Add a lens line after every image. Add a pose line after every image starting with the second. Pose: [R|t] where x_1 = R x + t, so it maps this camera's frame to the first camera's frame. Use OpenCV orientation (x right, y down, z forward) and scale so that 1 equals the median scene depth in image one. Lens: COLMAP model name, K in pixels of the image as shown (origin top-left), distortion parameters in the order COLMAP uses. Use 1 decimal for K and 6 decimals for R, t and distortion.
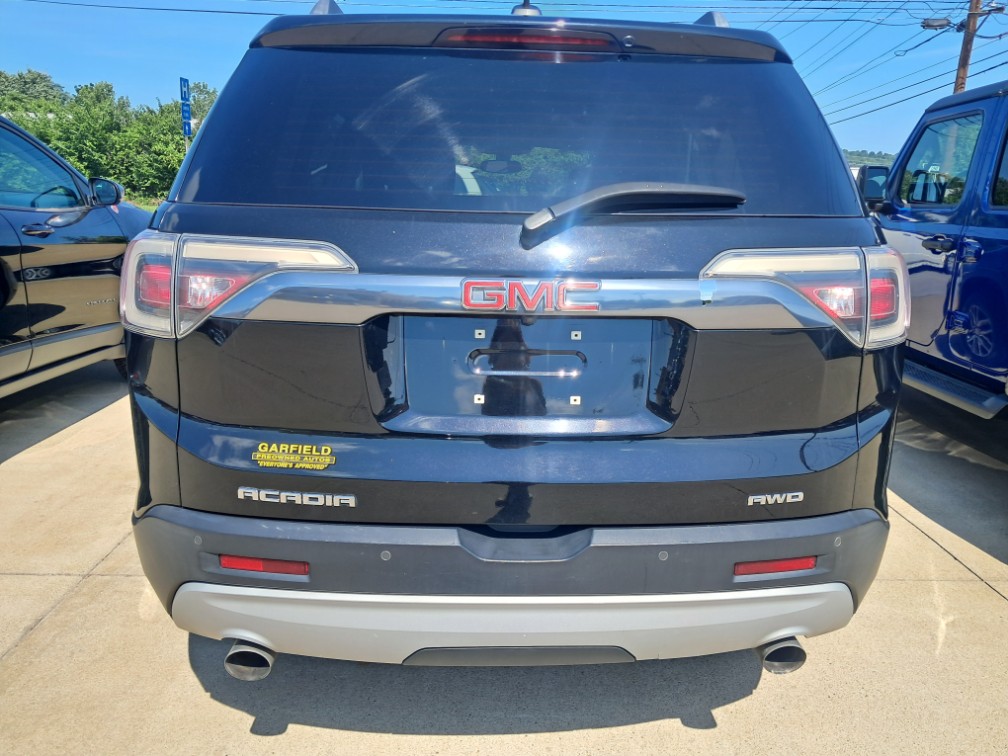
lens RADIAL K [[787.6, 0, 503.5], [0, 787.6, 380.2], [0, 0, 1]] dist [0.044410, 0.000786]
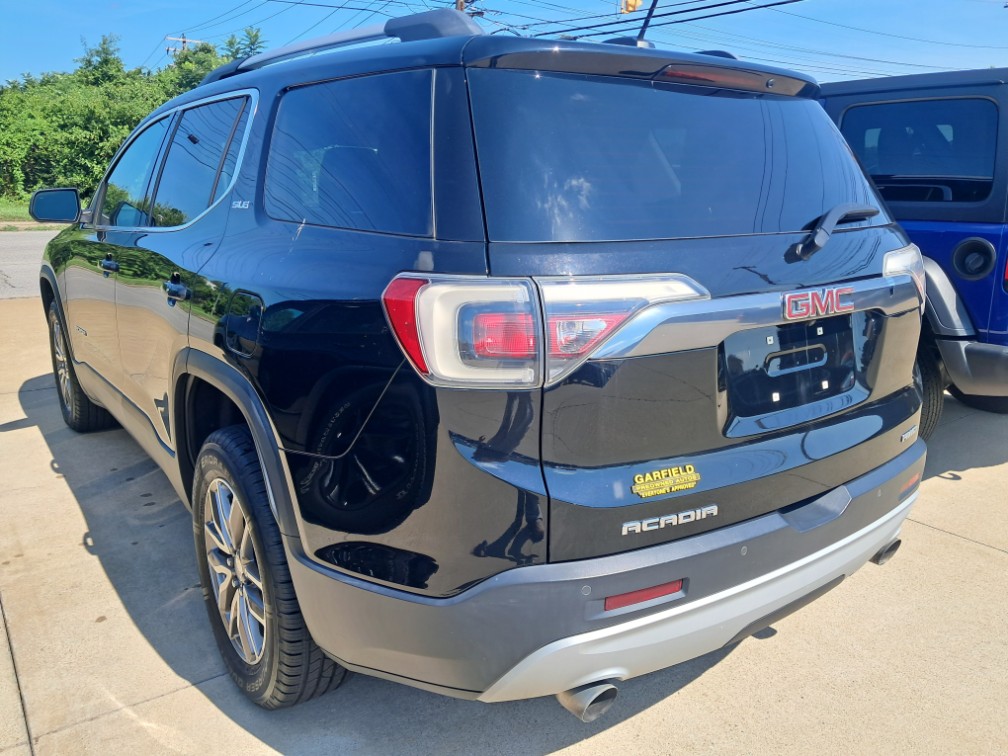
lens RADIAL K [[787.6, 0, 505.9], [0, 787.6, 371.4], [0, 0, 1]] dist [0.044410, 0.000786]
pose [[0.848675, -0.152855, 0.506345, -0.946717], [0.145890, 0.987843, 0.053686, -0.132086], [-0.508395, 0.028309, 0.860658, 0.211043]]
